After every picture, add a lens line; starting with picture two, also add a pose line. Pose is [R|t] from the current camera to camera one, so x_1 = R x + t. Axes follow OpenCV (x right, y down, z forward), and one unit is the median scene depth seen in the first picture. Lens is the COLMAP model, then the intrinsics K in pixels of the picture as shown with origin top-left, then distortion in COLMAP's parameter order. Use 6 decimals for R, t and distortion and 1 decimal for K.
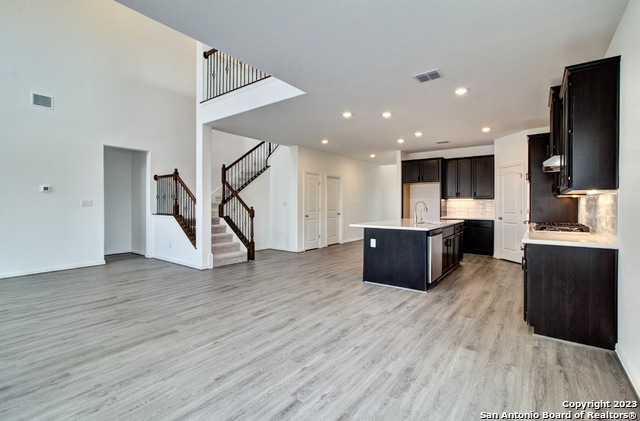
lens RADIAL K [[292.6, 0, 315.3], [0, 292.6, 207.4], [0, 0, 1]] dist [-0.003567, 0.003034]
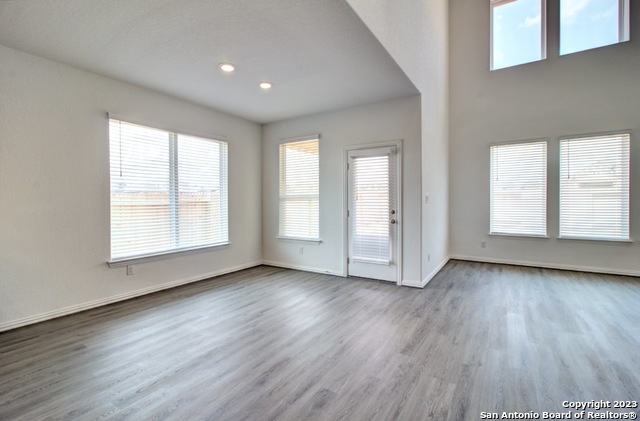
lens RADIAL K [[292.6, 0, 316.7], [0, 292.6, 206.0], [0, 0, 1]] dist [-0.003567, 0.003034]
pose [[-0.996573, 0.005313, -0.082545, -0.118217], [0.003244, 0.999678, 0.025178, -0.012231], [0.082652, 0.024824, -0.996269, 1.291515]]
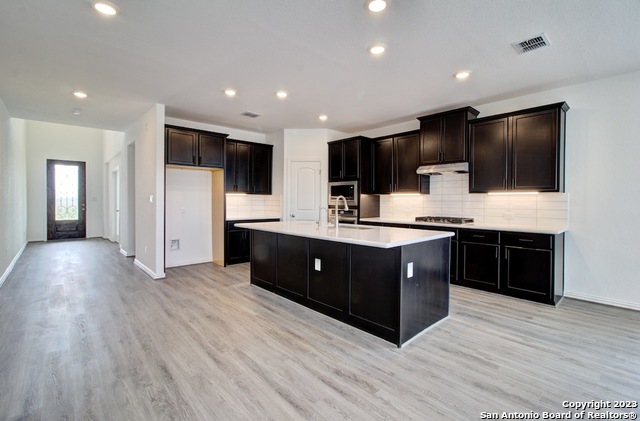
lens RADIAL K [[292.6, 0, 325.6], [0, 292.6, 203.7], [0, 0, 1]] dist [-0.003567, 0.003034]
pose [[0.159459, -0.008661, 0.987167, -0.440718], [0.005380, 0.999954, 0.007905, -0.013718], [-0.987190, 0.004050, 0.159498, 1.229598]]
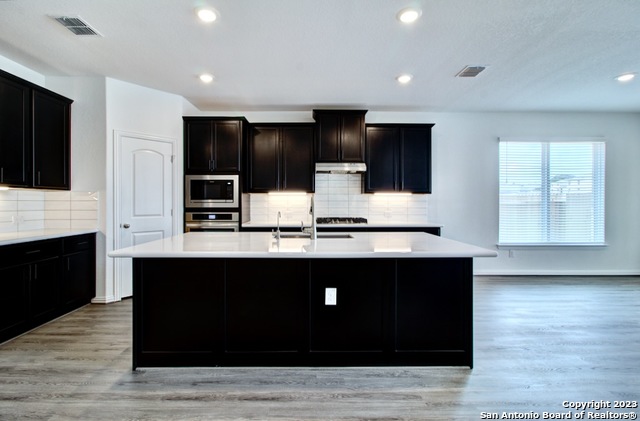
lens RADIAL K [[292.6, 0, 317.7], [0, 292.6, 203.5], [0, 0, 1]] dist [-0.003567, 0.003034]
pose [[-0.620336, -0.006616, 0.784309, -0.055944], [0.006800, 0.999881, 0.013813, -0.019323], [-0.784307, 0.013902, -0.620217, 1.733118]]
